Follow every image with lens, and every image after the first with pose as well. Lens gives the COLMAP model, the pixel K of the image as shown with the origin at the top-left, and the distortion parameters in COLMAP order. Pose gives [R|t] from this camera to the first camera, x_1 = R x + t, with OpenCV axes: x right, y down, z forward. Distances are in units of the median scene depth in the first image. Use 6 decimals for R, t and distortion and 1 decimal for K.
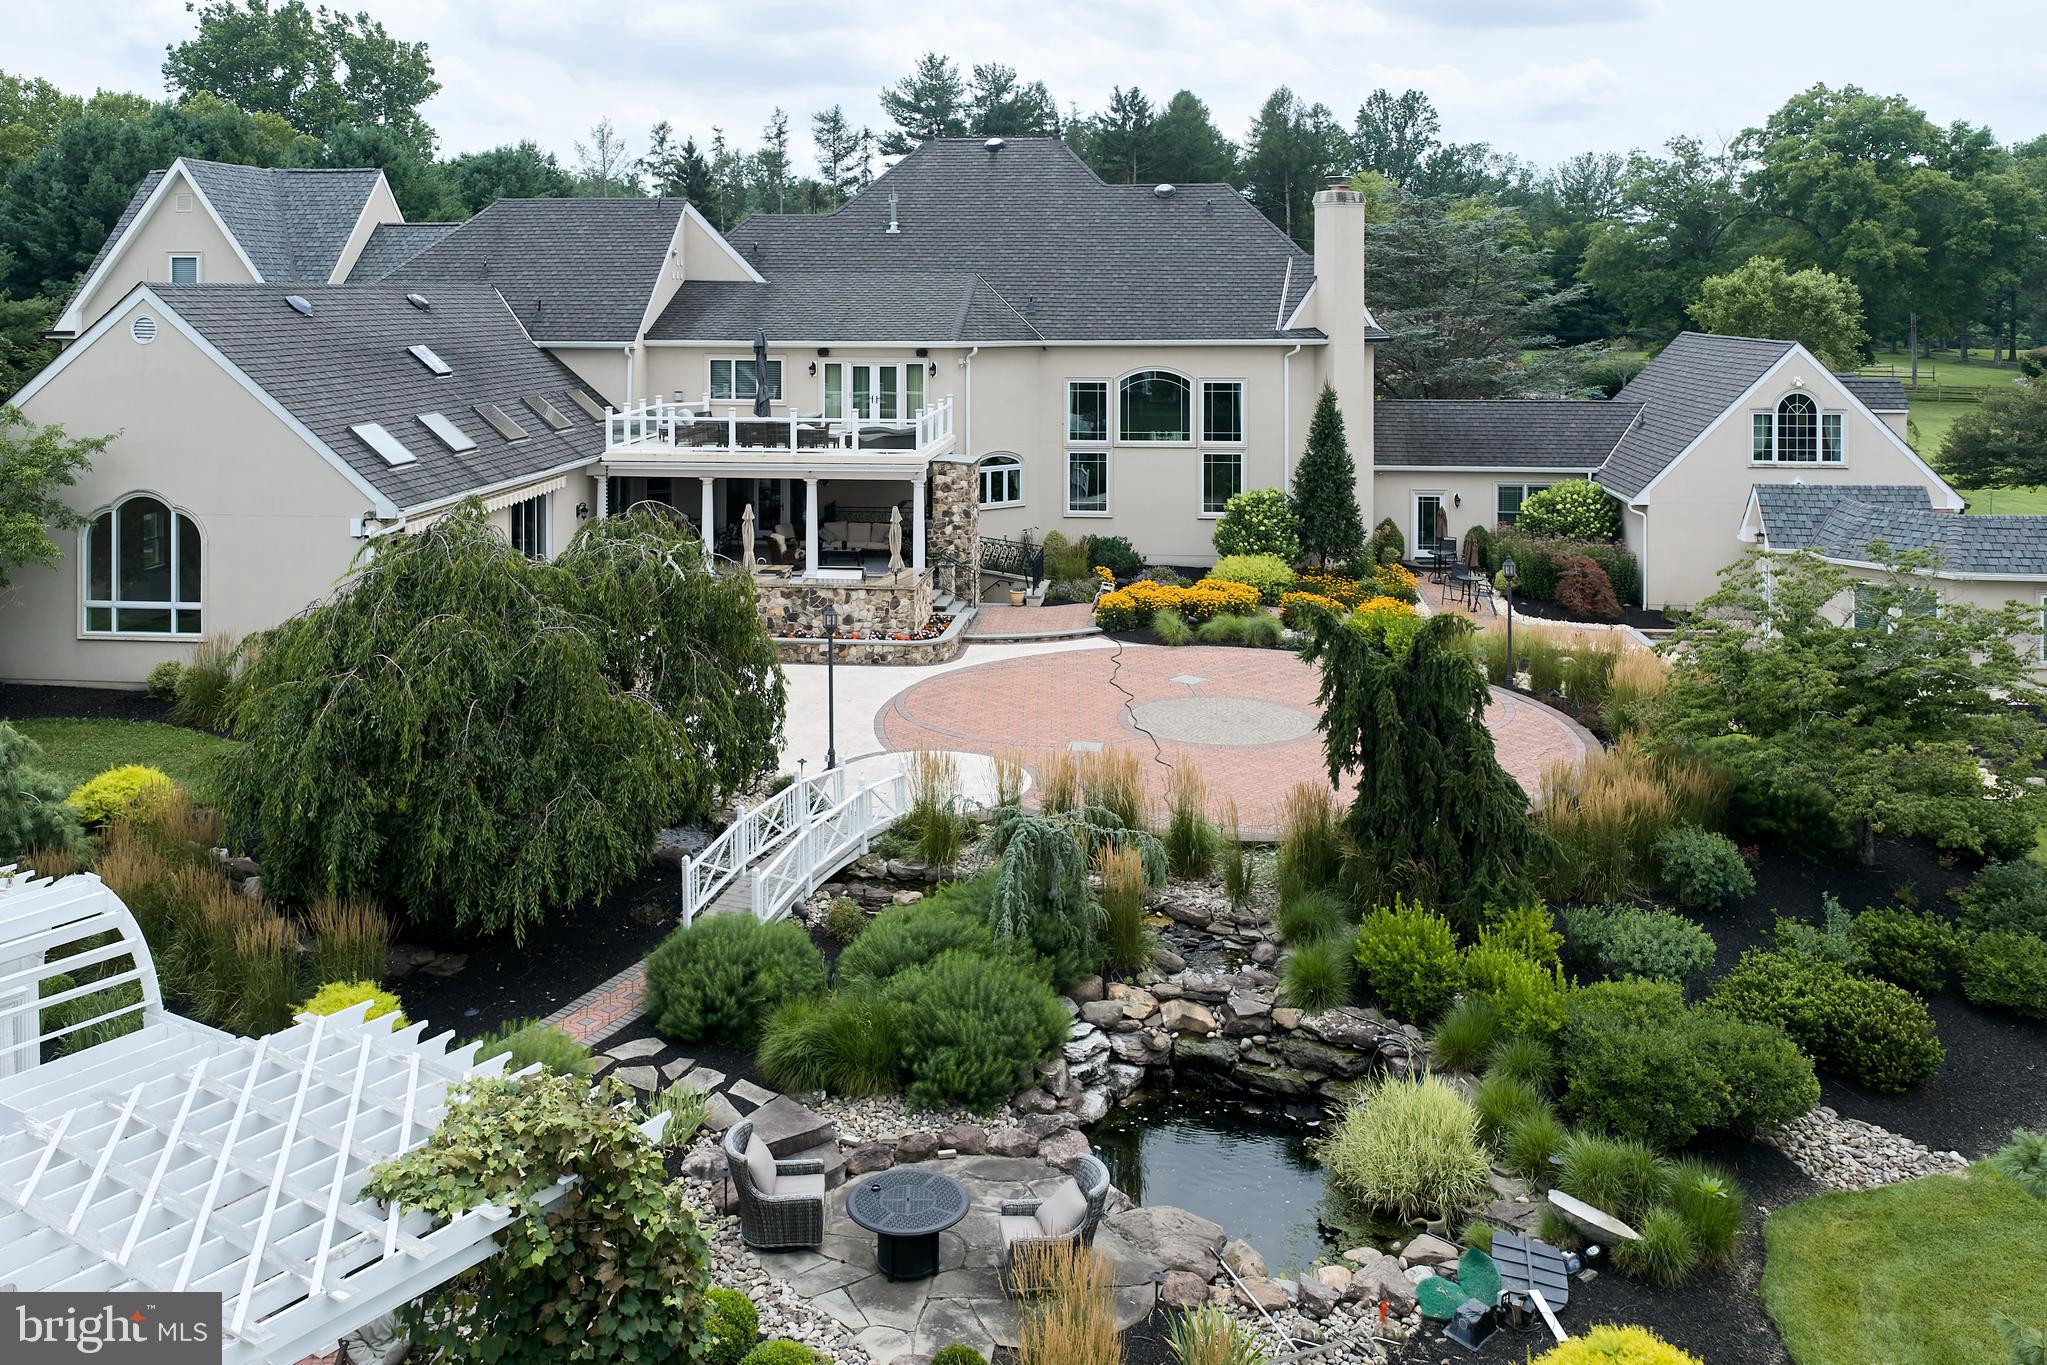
lens RADIAL K [[1786.7, 0, 1005.6], [0, 1786.7, 318.2], [0, 0, 1]] dist [0.002411, 0.001889]
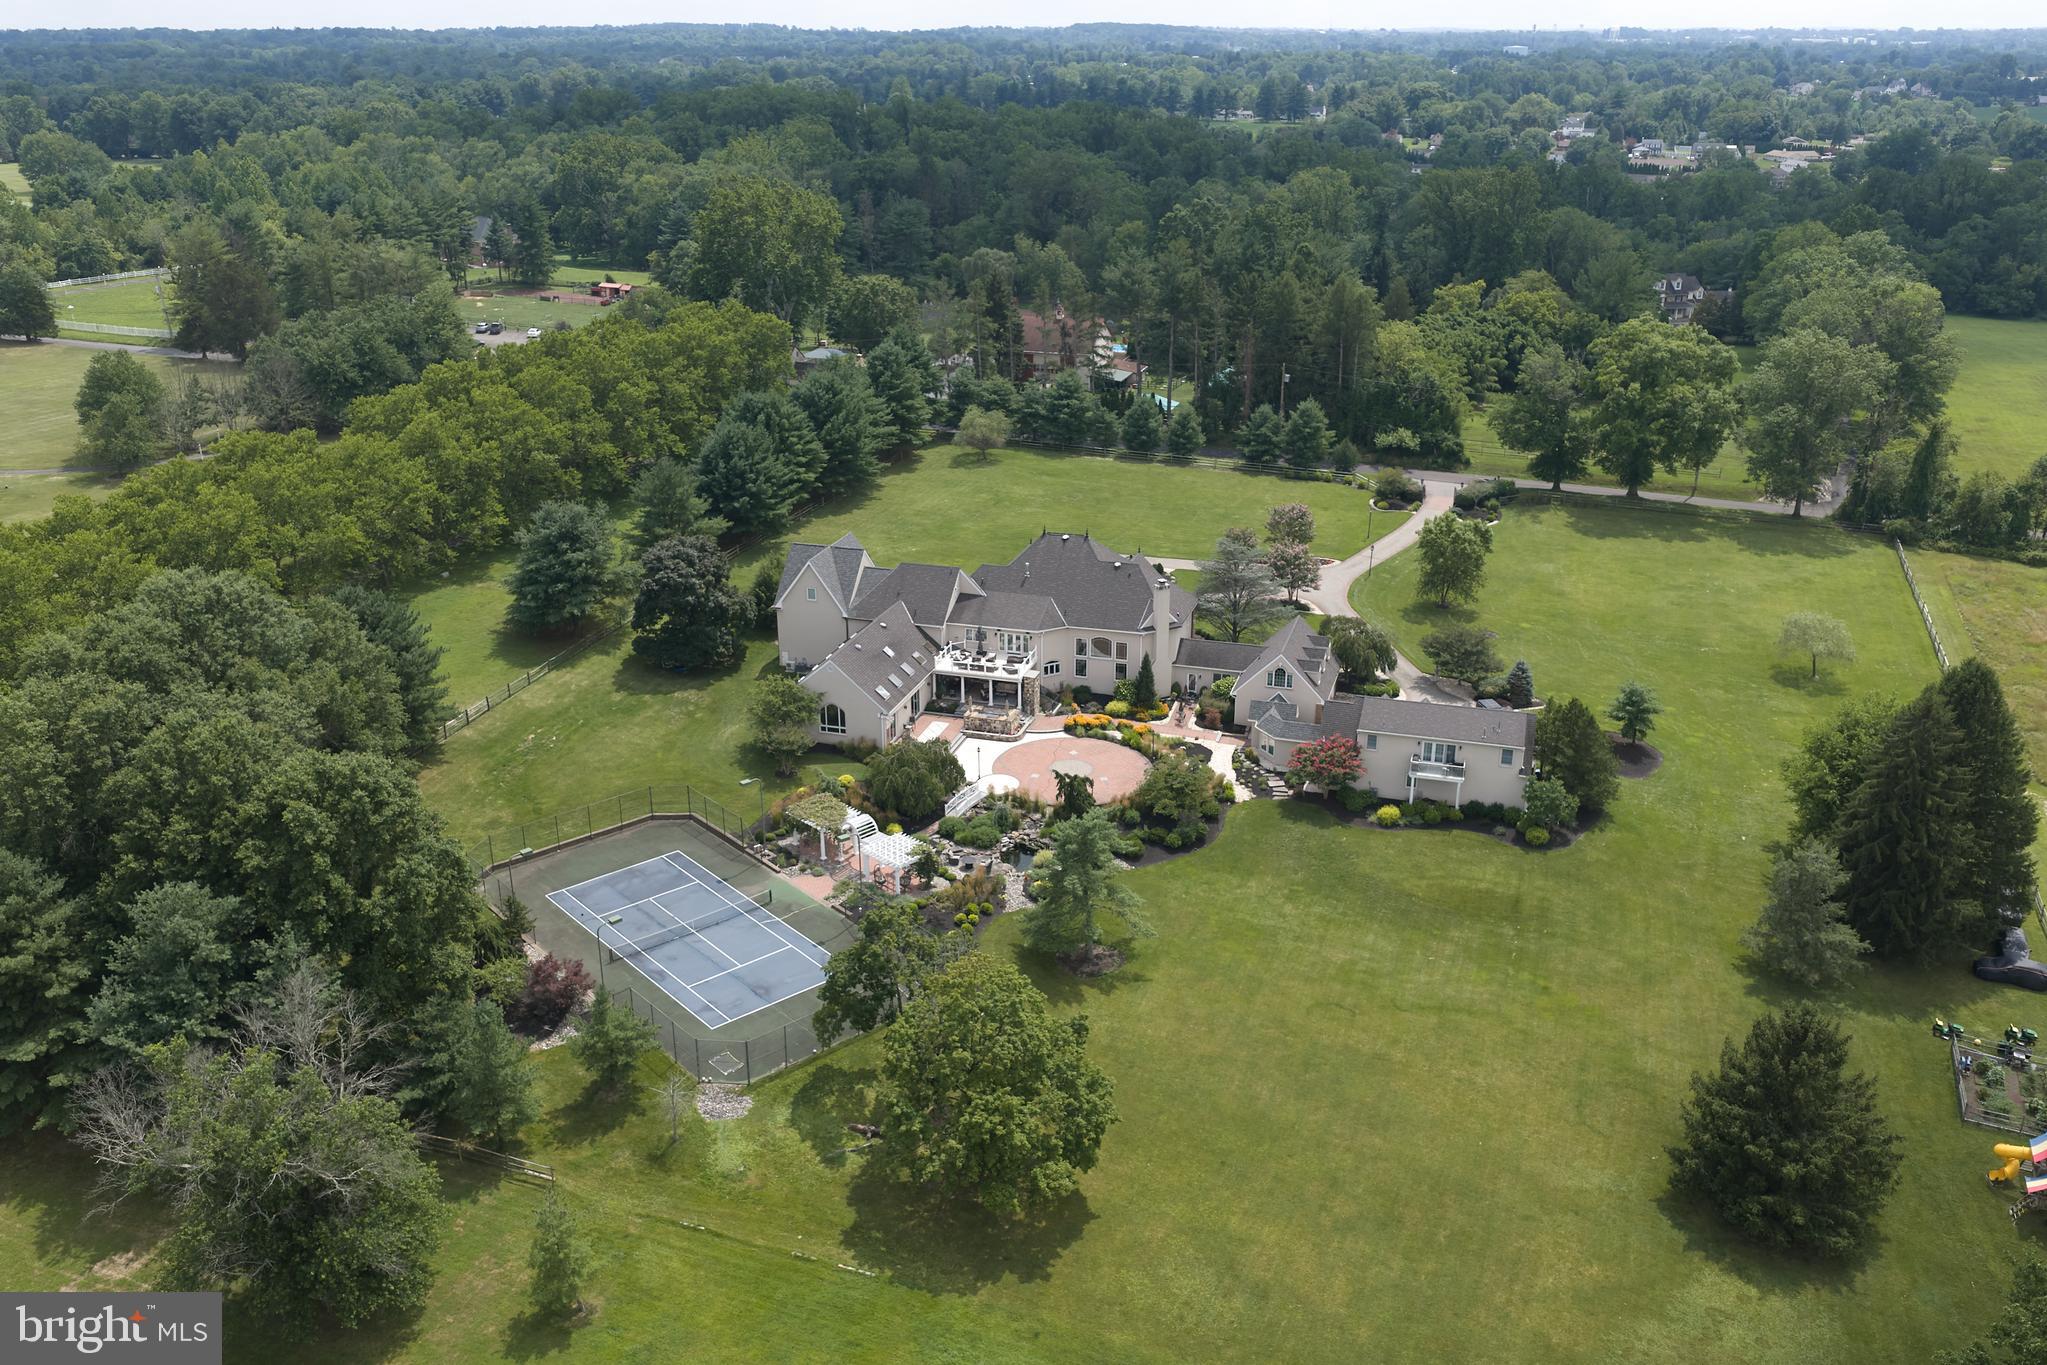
lens RADIAL K [[1679.8, 0, 1024.8], [0, 1679.8, 731.0], [0, 0, 1]] dist [0.011043, -0.010402]
pose [[0.983071, 0.070323, -0.169192, 0.584355], [-0.003070, 0.929604, 0.368547, -1.150882], [0.183199, -0.361789, 0.914083, -2.297734]]
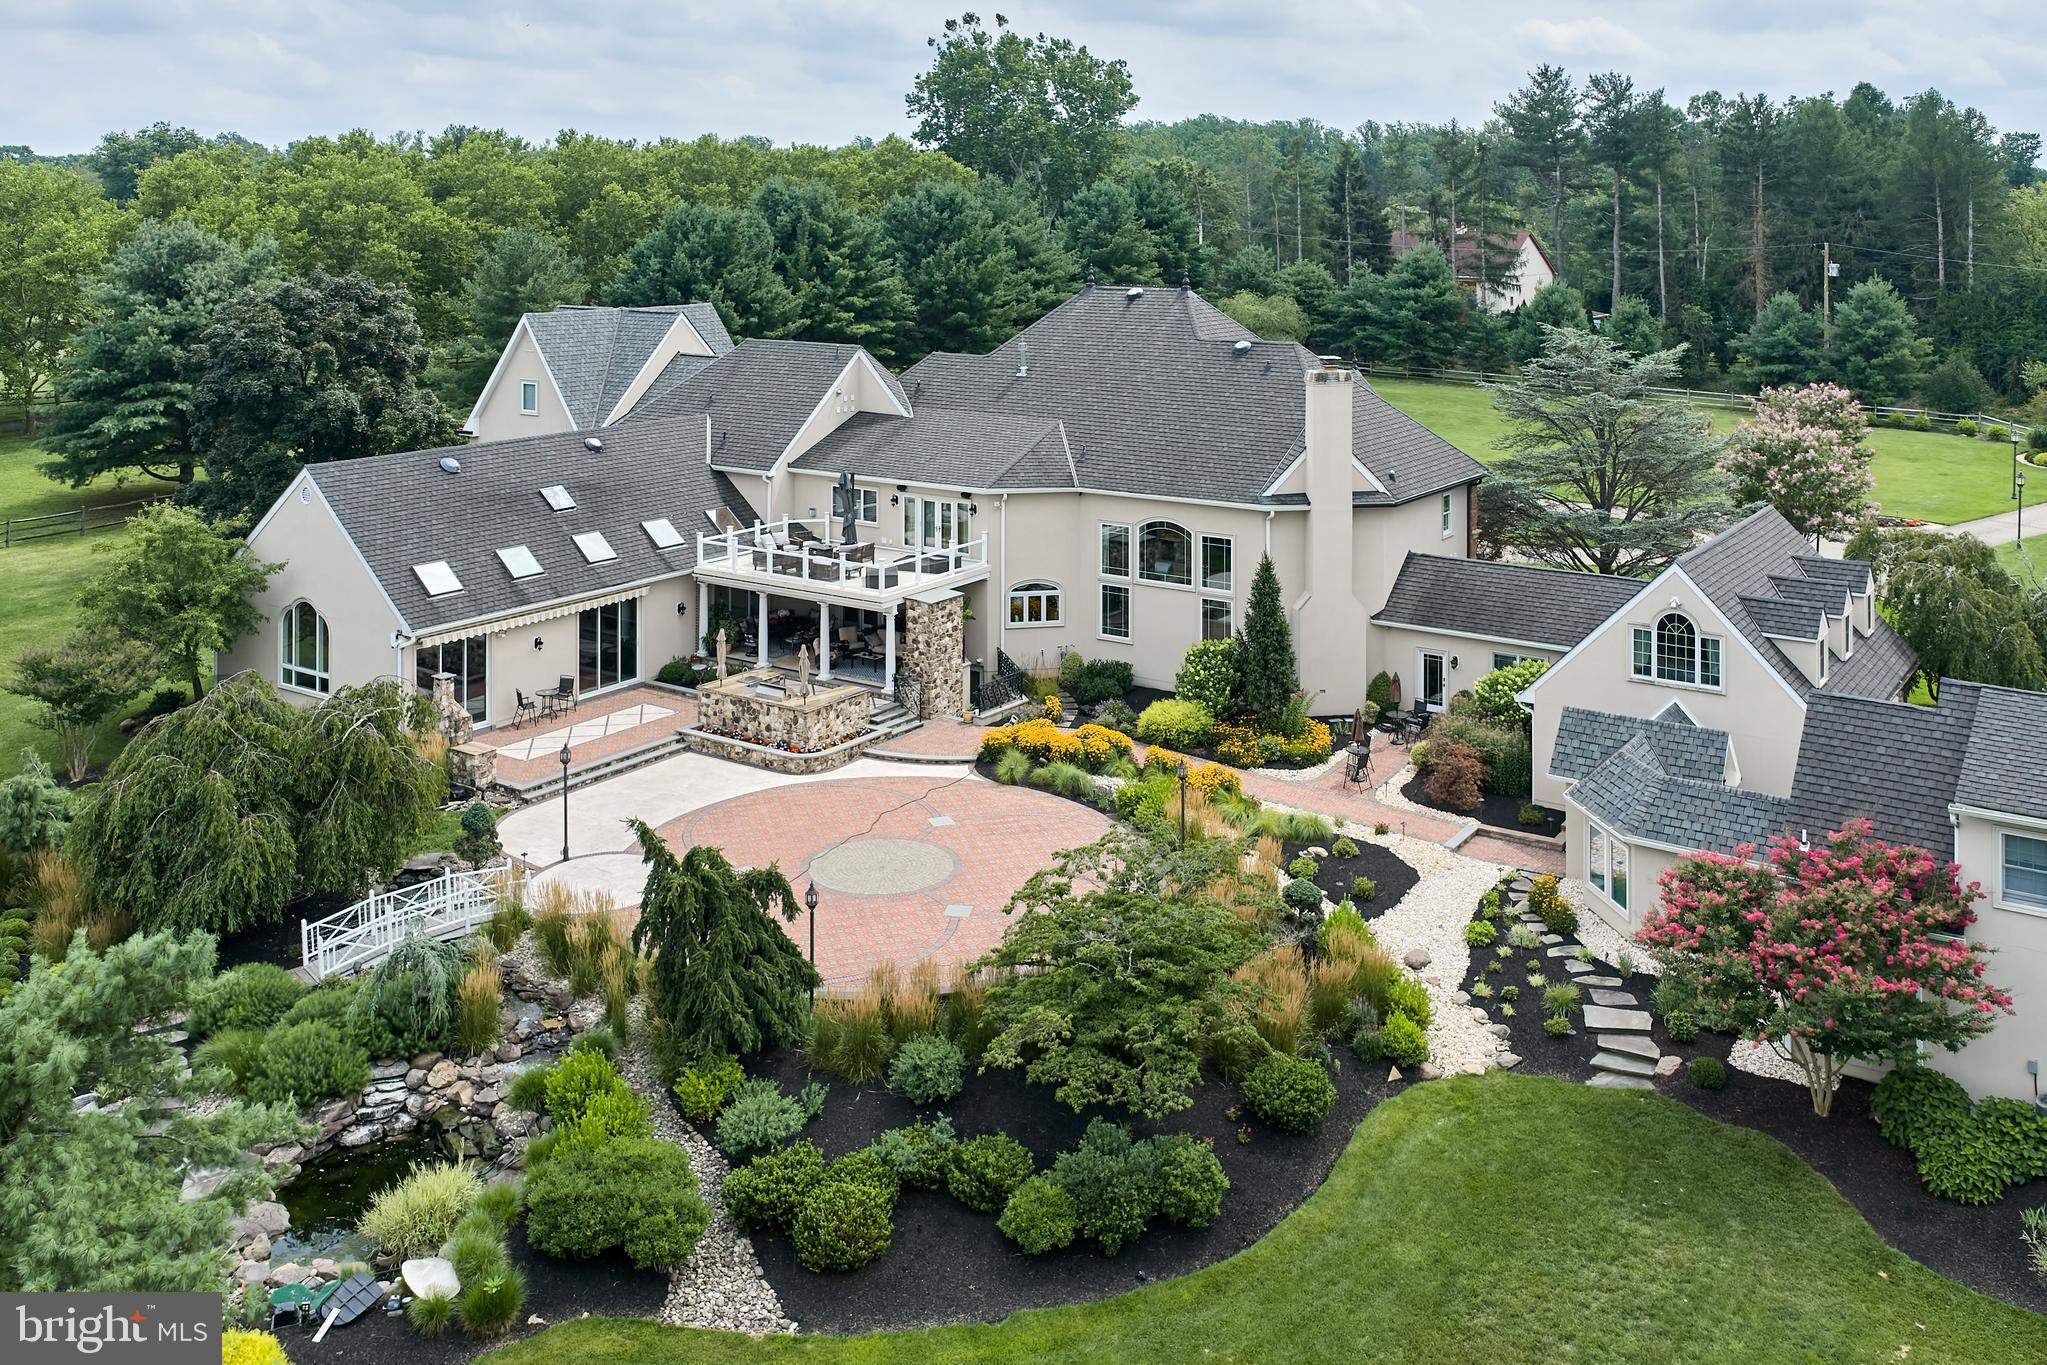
lens RADIAL K [[1790.3, 0, 1028.2], [0, 1790.3, 234.7], [0, 0, 1]] dist [0.002596, -0.000110]
pose [[0.878520, 0.008025, -0.477639, 0.685335], [-0.009117, 0.999958, 0.000032, -0.190064], [0.477619, 0.004327, 0.878556, -0.064786]]
